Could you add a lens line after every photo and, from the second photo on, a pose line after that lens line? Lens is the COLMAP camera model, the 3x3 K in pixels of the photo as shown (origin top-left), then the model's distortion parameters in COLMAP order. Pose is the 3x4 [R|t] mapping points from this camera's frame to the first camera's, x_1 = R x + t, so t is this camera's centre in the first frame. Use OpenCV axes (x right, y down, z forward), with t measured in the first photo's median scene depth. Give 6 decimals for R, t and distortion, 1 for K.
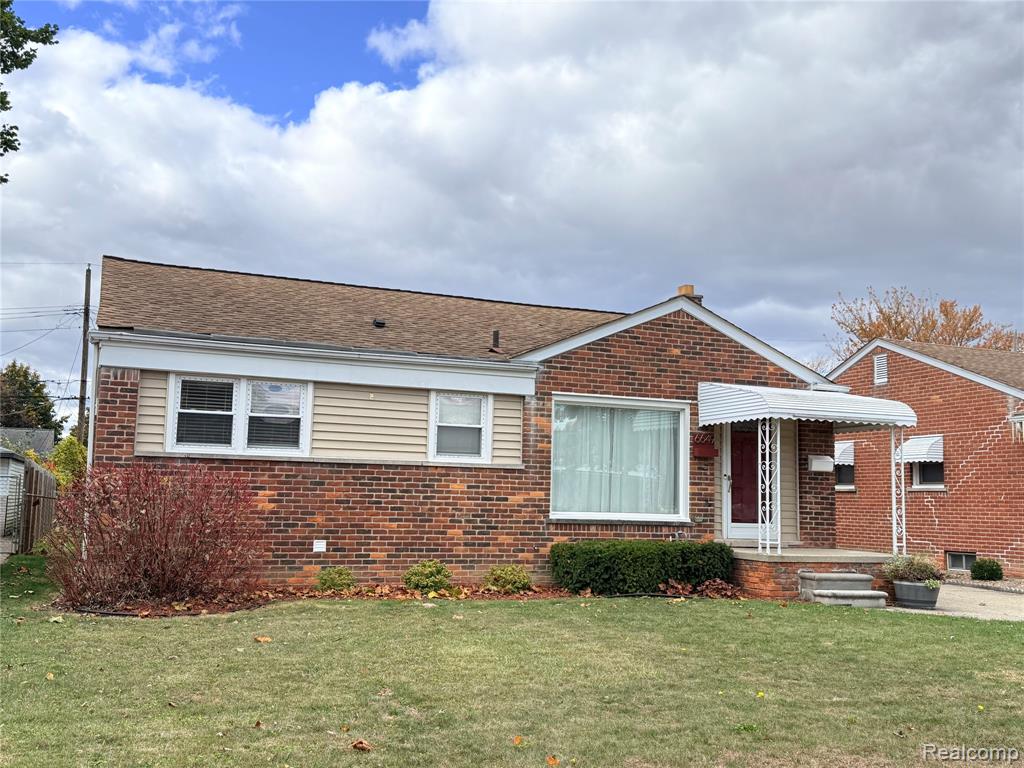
lens RADIAL K [[1045.0, 0, 523.4], [0, 1045.0, 419.3], [0, 0, 1]] dist [0.084229, 0.000000]
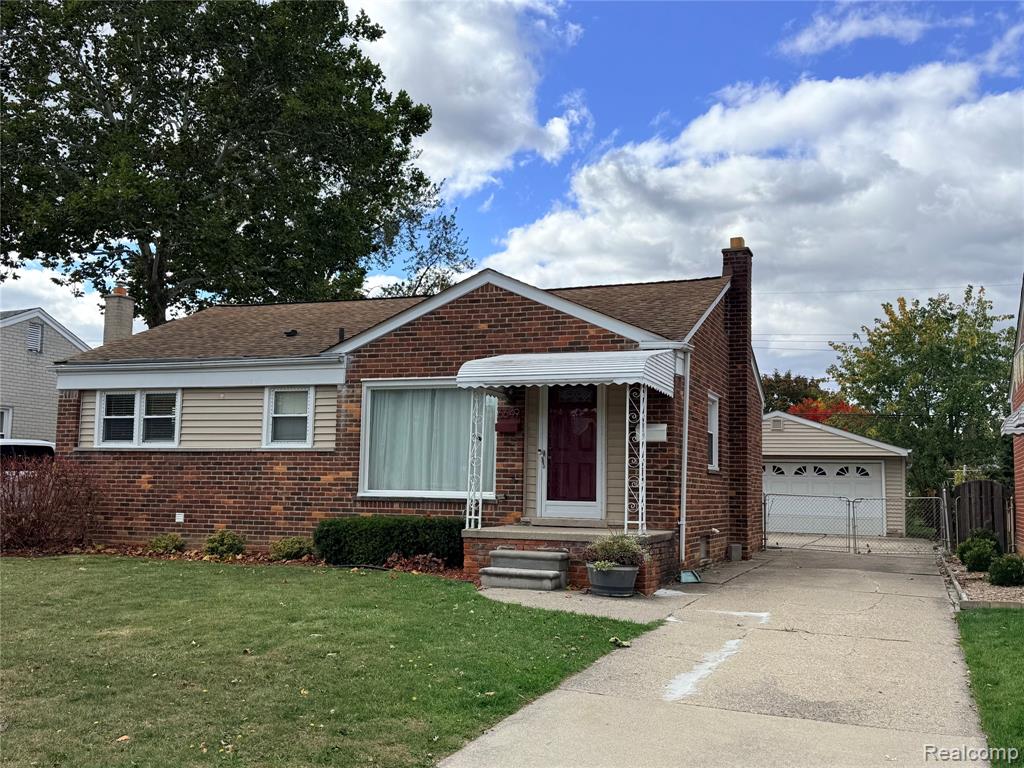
lens RADIAL K [[1045.0, 0, 558.2], [0, 1045.0, 434.7], [0, 0, 1]] dist [0.084229, 0.000000]
pose [[0.723612, -0.050876, -0.688329, 0.914358], [0.052533, 0.998446, -0.018573, 0.061662], [0.688204, -0.022720, 0.725161, 0.353122]]
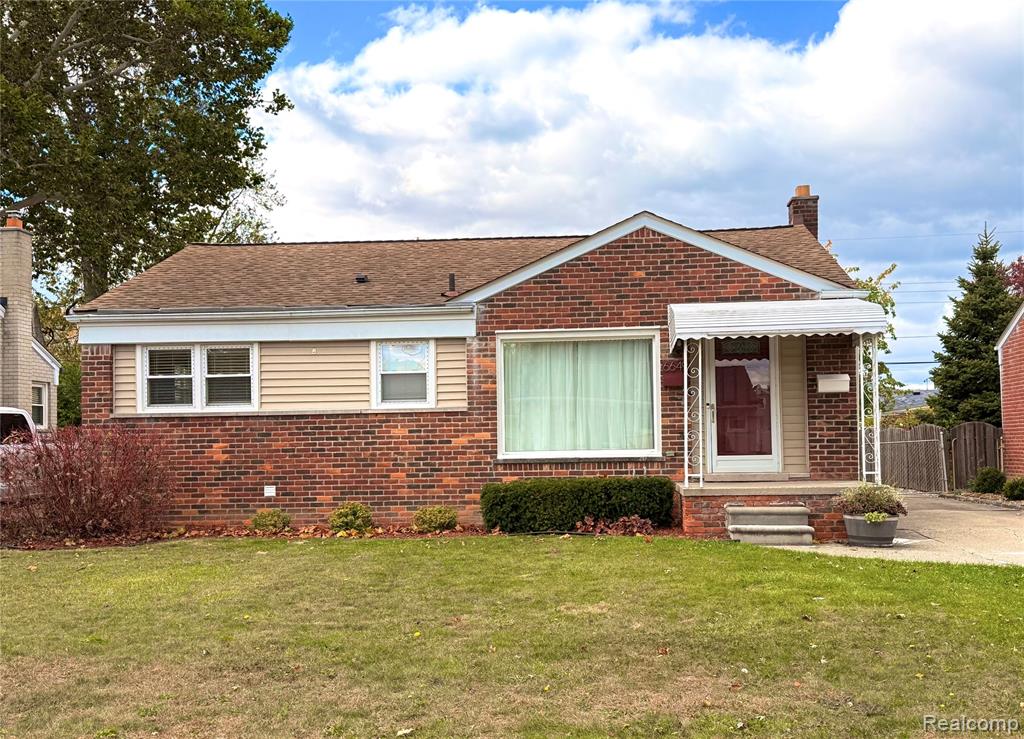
lens RADIAL K [[1095.2, 0, 574.4], [0, 1095.2, 458.7], [0, 0, 1]] dist [0.094975, 0.000000]
pose [[0.891799, -0.037743, -0.450856, 0.554433], [0.075206, 0.995017, 0.065463, 0.031258], [0.446138, -0.092287, 0.890193, 0.100963]]
